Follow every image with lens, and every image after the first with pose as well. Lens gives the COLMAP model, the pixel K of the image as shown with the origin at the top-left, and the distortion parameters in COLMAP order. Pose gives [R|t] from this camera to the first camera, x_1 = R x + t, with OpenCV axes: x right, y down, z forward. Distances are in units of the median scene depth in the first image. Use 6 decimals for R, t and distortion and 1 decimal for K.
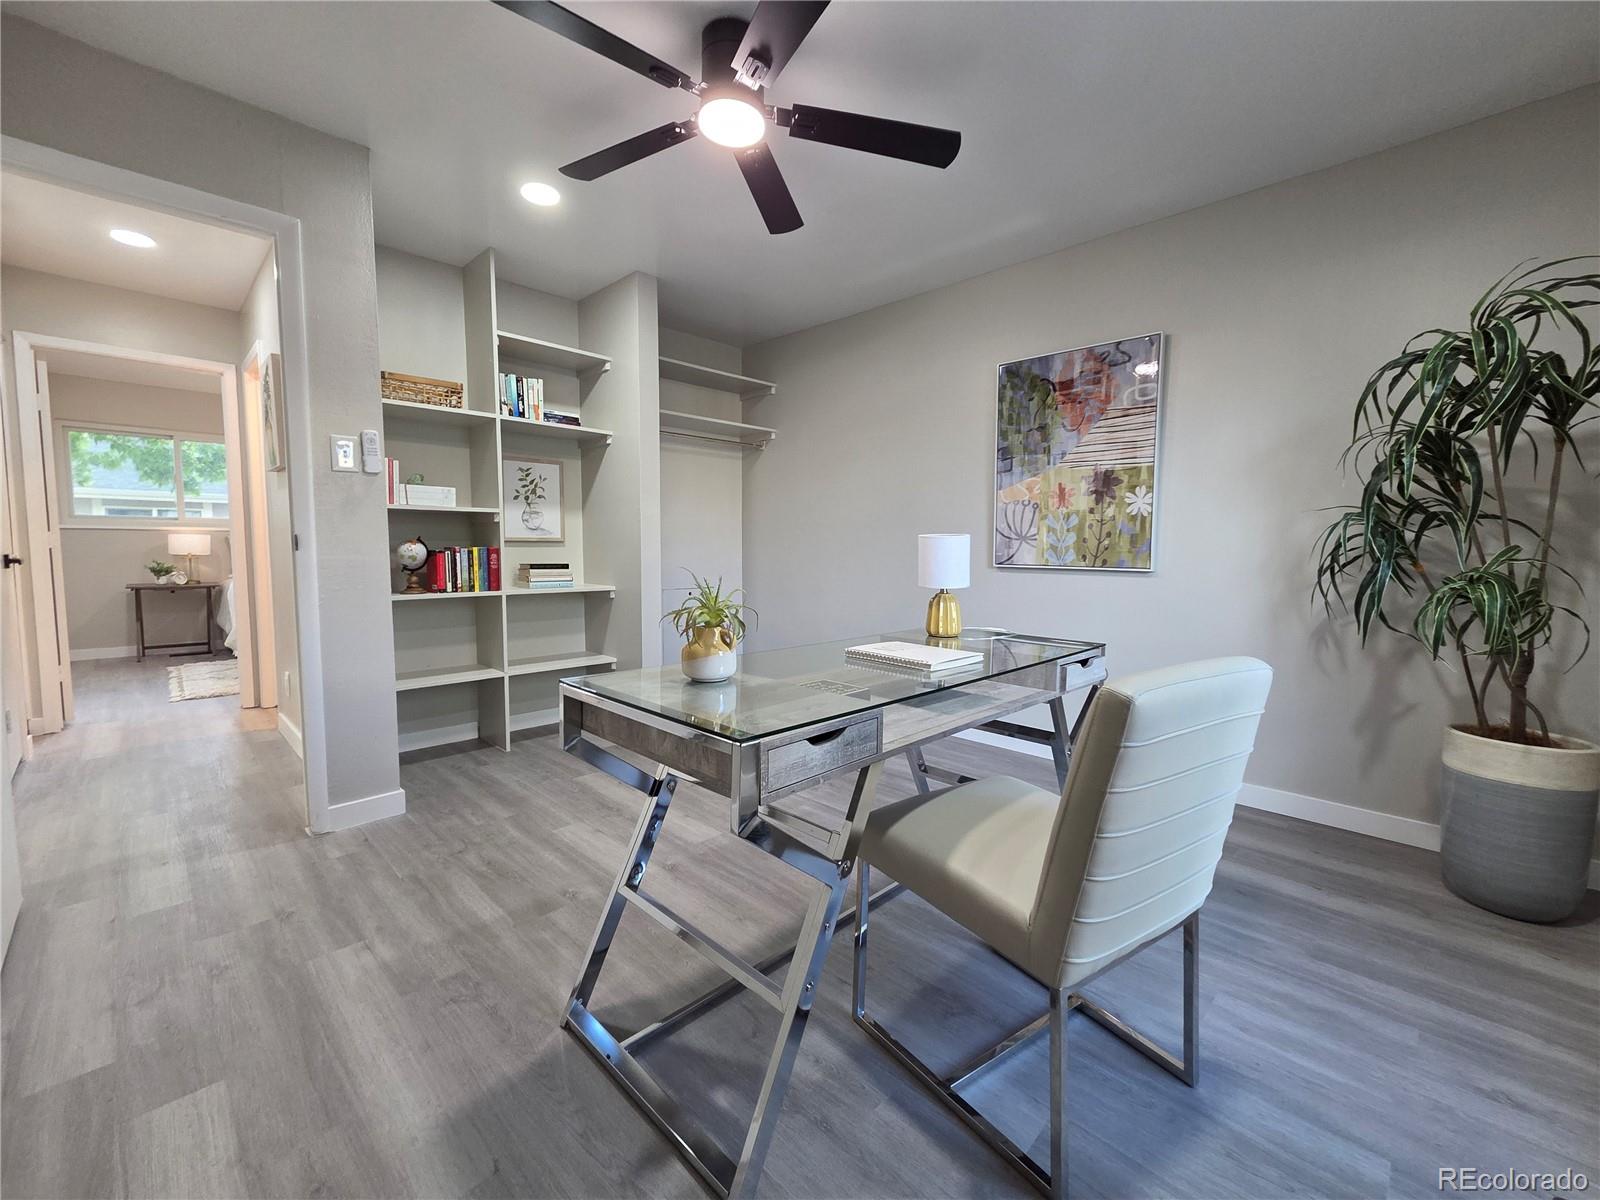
lens RADIAL K [[656.9, 0, 816.1], [0, 656.9, 595.2], [0, 0, 1]] dist [-0.000427, -0.000572]
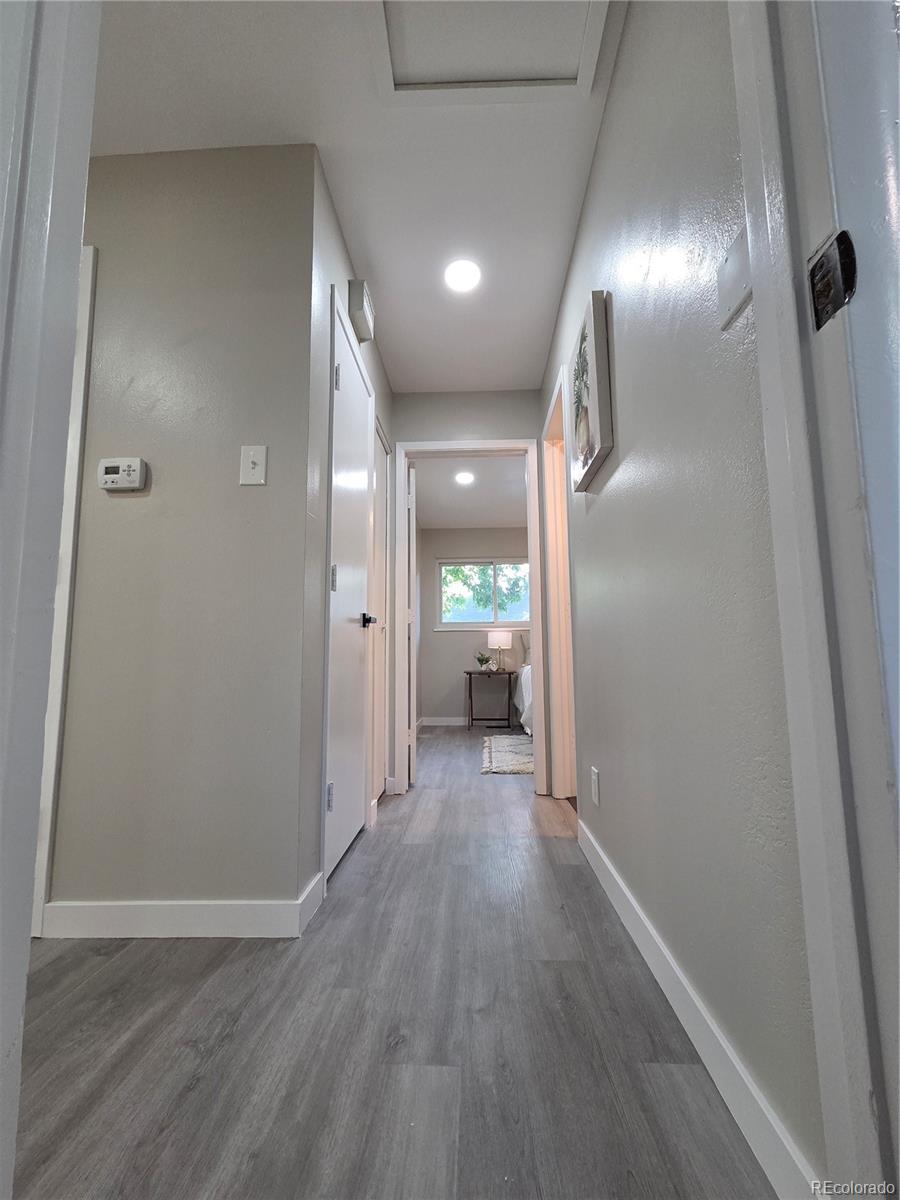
lens RADIAL K [[492.7, 0, 456.1], [0, 492.7, 613.3], [0, 0, 1]] dist [-0.000427, -0.000572]
pose [[0.659880, -0.090225, -0.745934, -0.508778], [-0.040338, 0.987078, -0.155078, 0.043252], [0.750287, 0.132422, 0.647714, 0.539903]]
